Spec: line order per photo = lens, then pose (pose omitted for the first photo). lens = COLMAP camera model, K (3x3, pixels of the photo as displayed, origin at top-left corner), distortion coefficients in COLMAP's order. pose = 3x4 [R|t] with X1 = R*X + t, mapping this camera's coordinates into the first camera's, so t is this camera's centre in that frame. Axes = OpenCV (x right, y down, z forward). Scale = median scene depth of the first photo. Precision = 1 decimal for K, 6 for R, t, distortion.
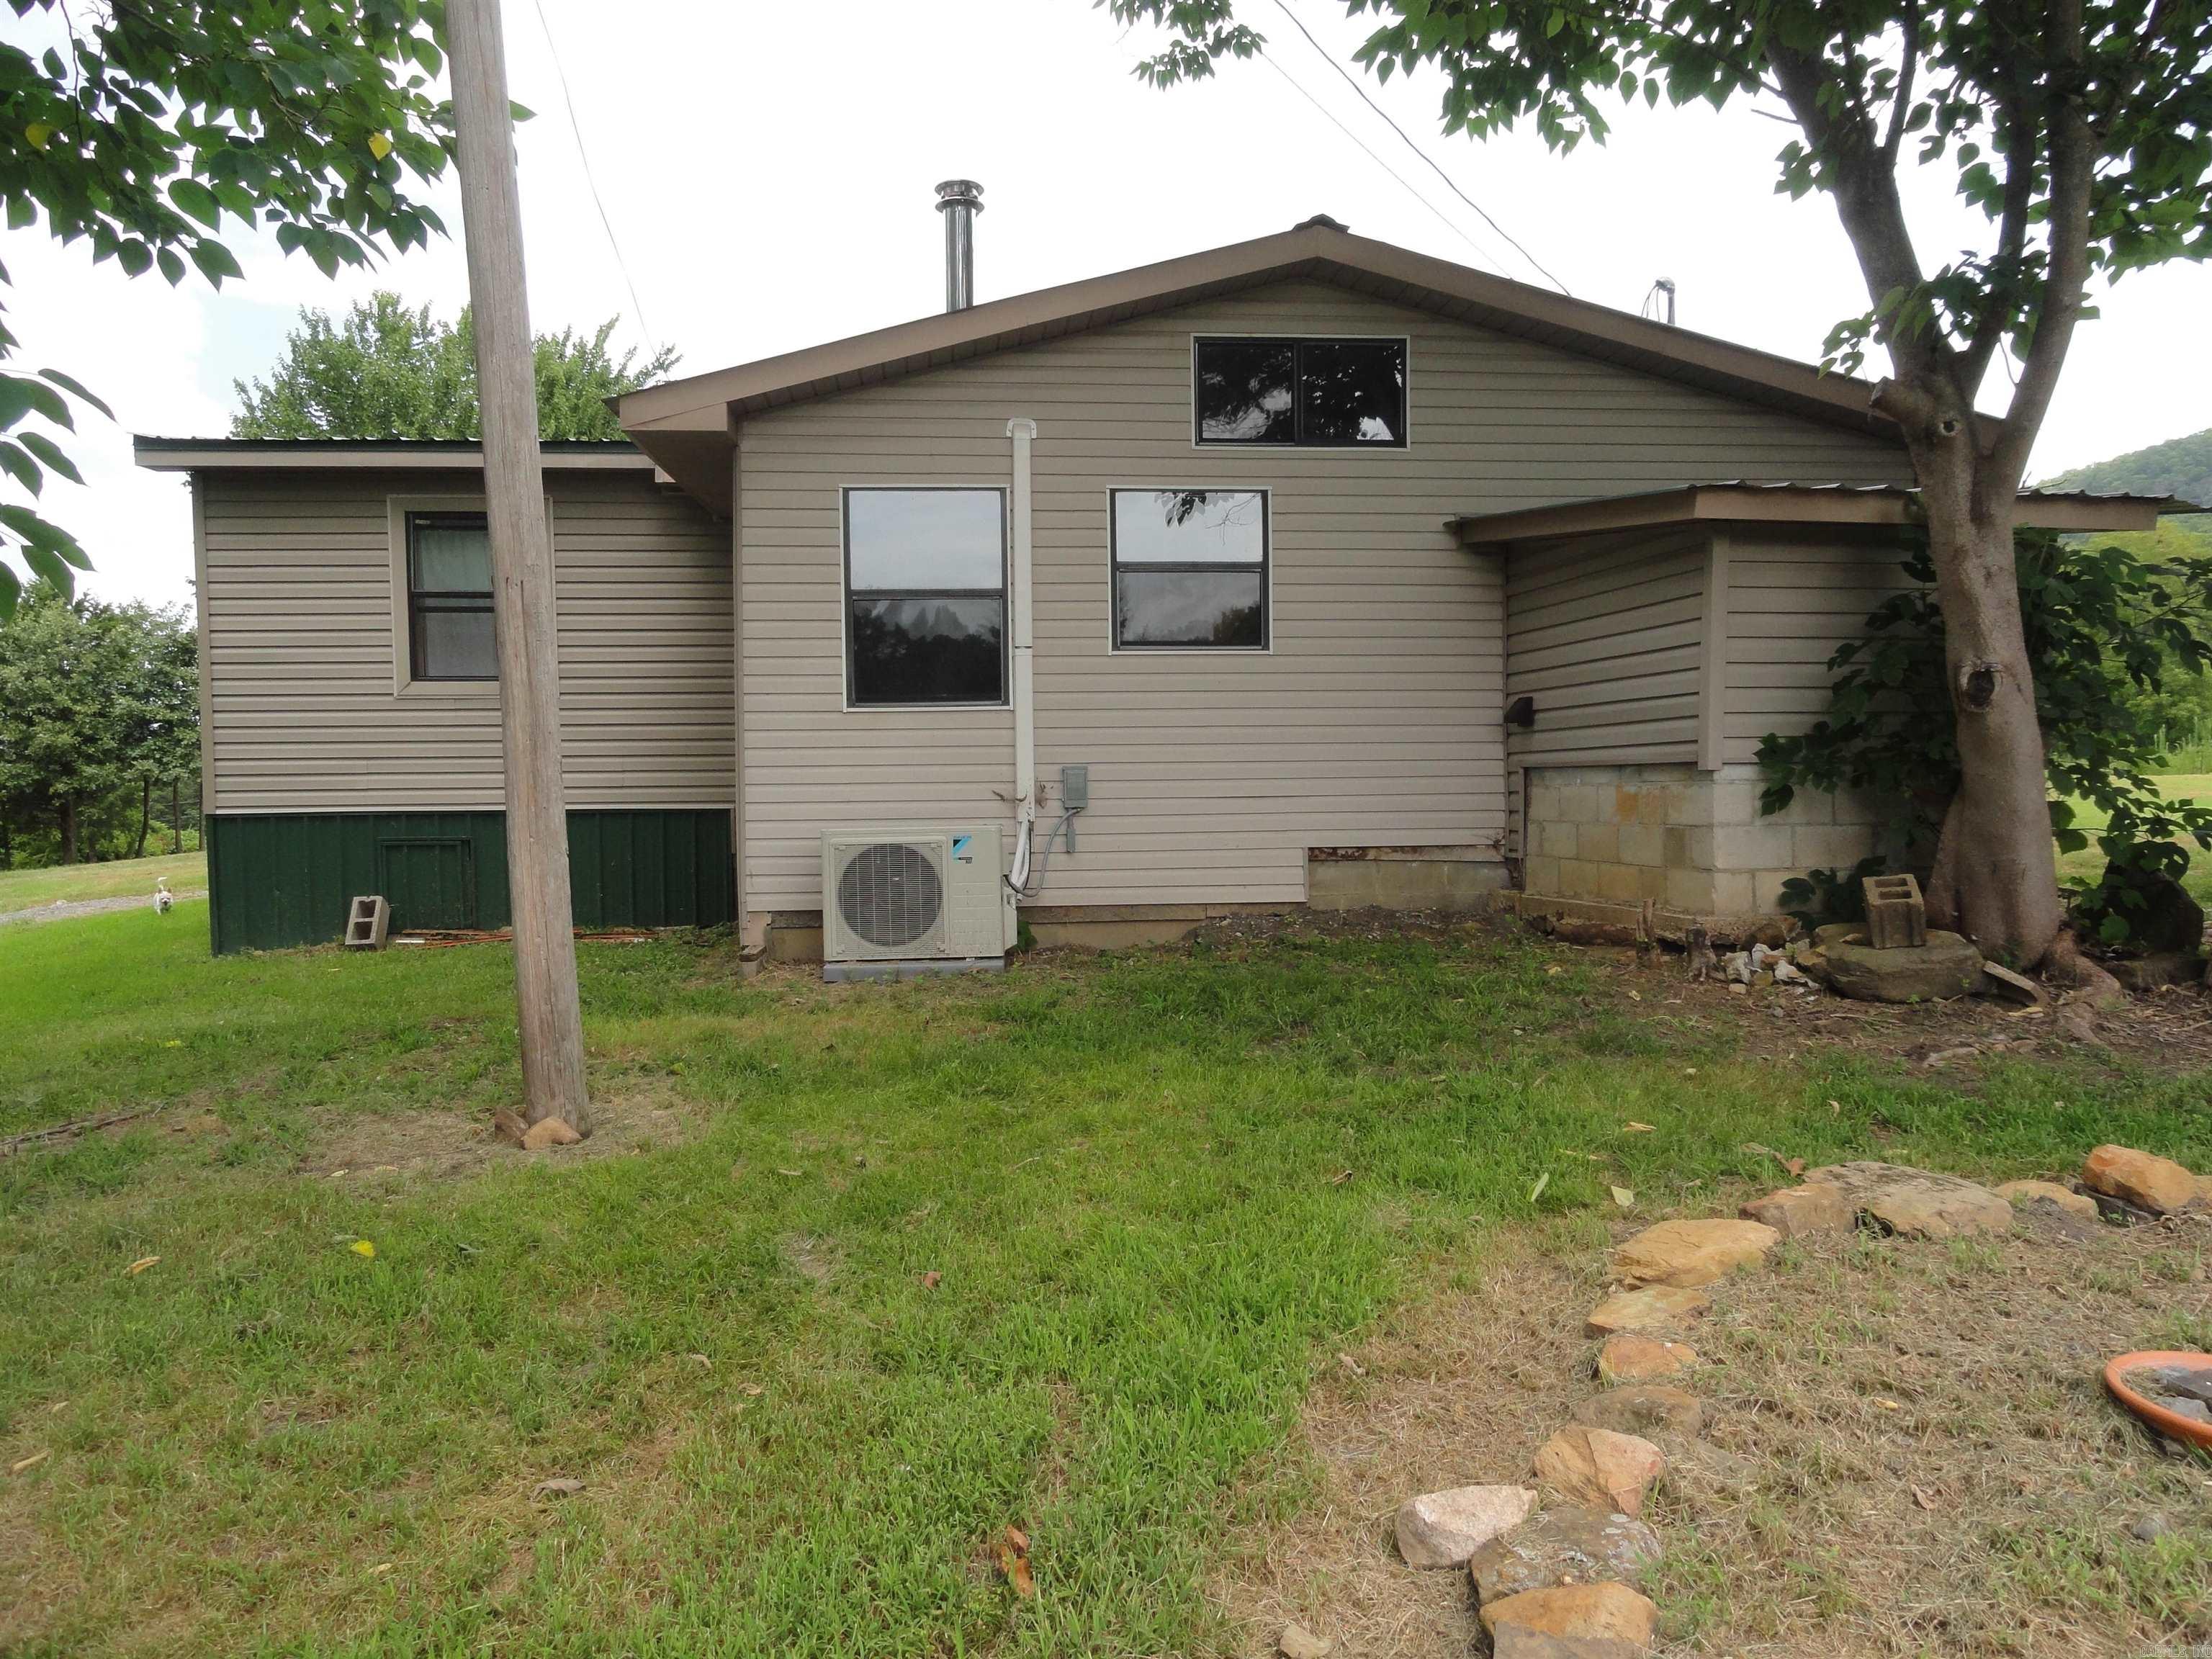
lens RADIAL K [[1540.8, 0, 1106.0], [0, 1540.8, 829.5], [0, 0, 1]] dist [-0.015614, 0.008929]
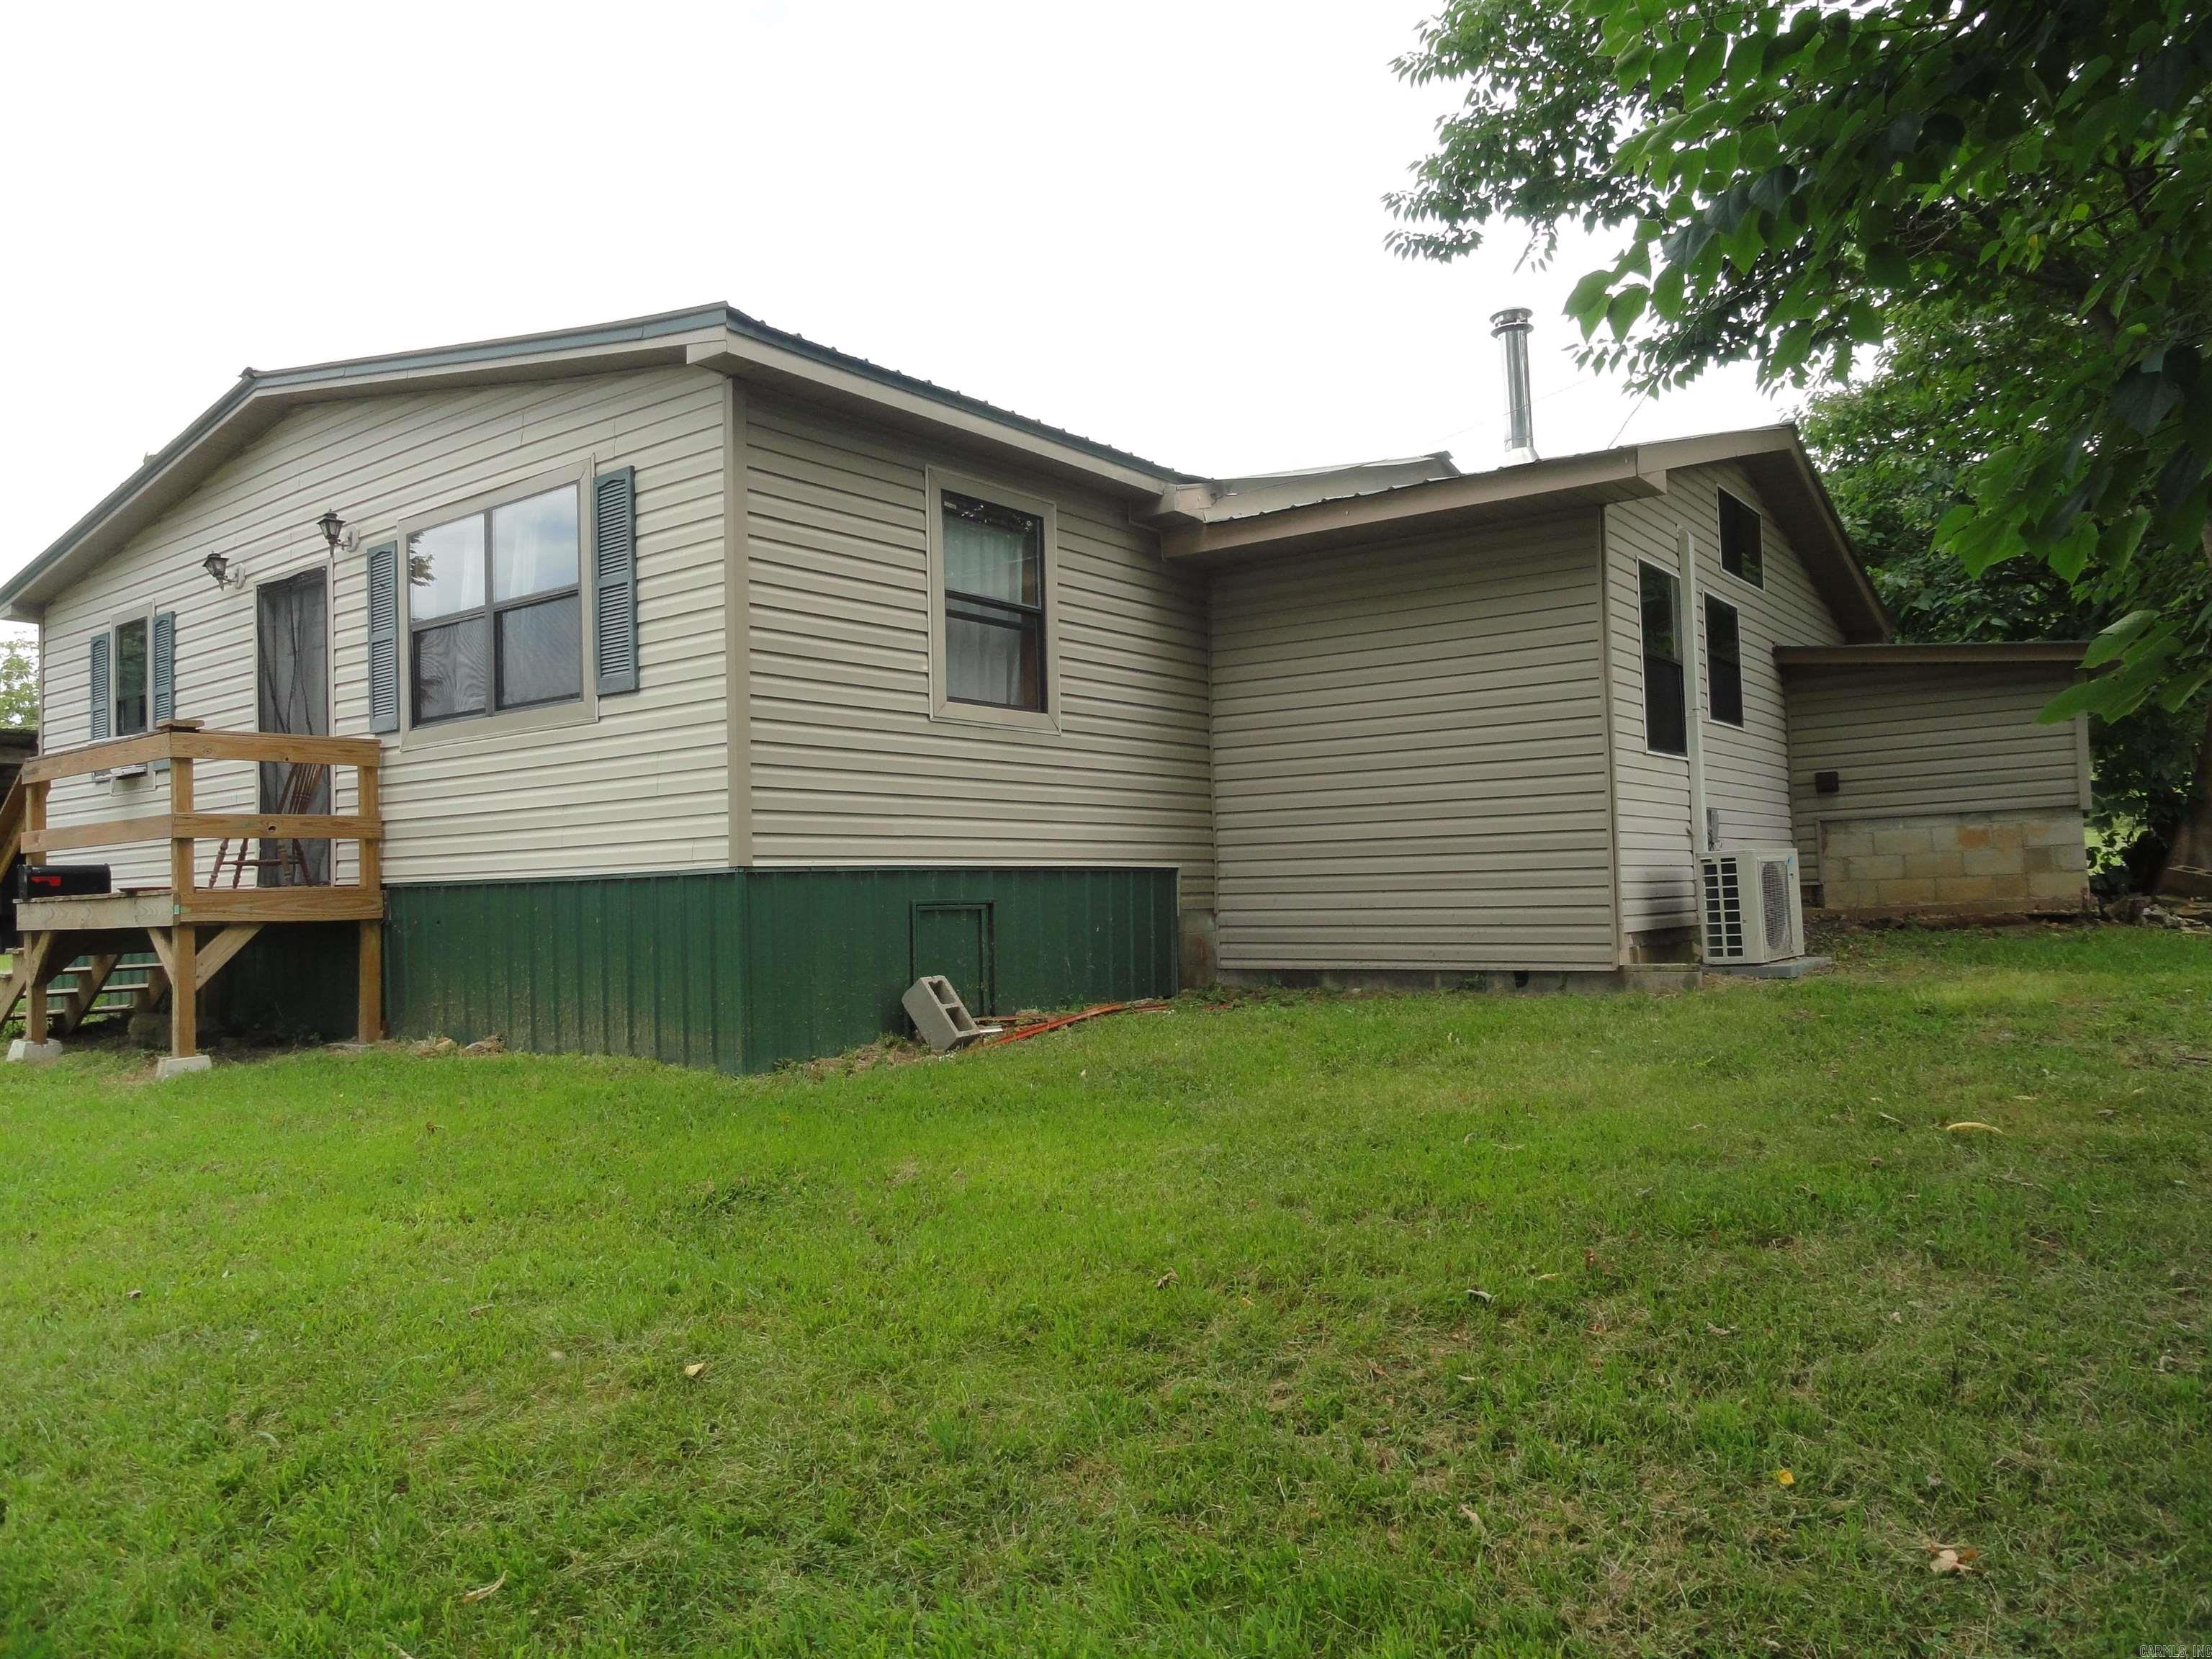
lens RADIAL K [[1540.8, 0, 1106.0], [0, 1540.8, 829.5], [0, 0, 1]] dist [-0.015614, 0.008929]
pose [[0.679857, 0.023178, 0.732978, -1.237727], [0.052587, 0.995386, -0.080252, 0.047810], [-0.731457, 0.093105, 0.675502, 0.521476]]
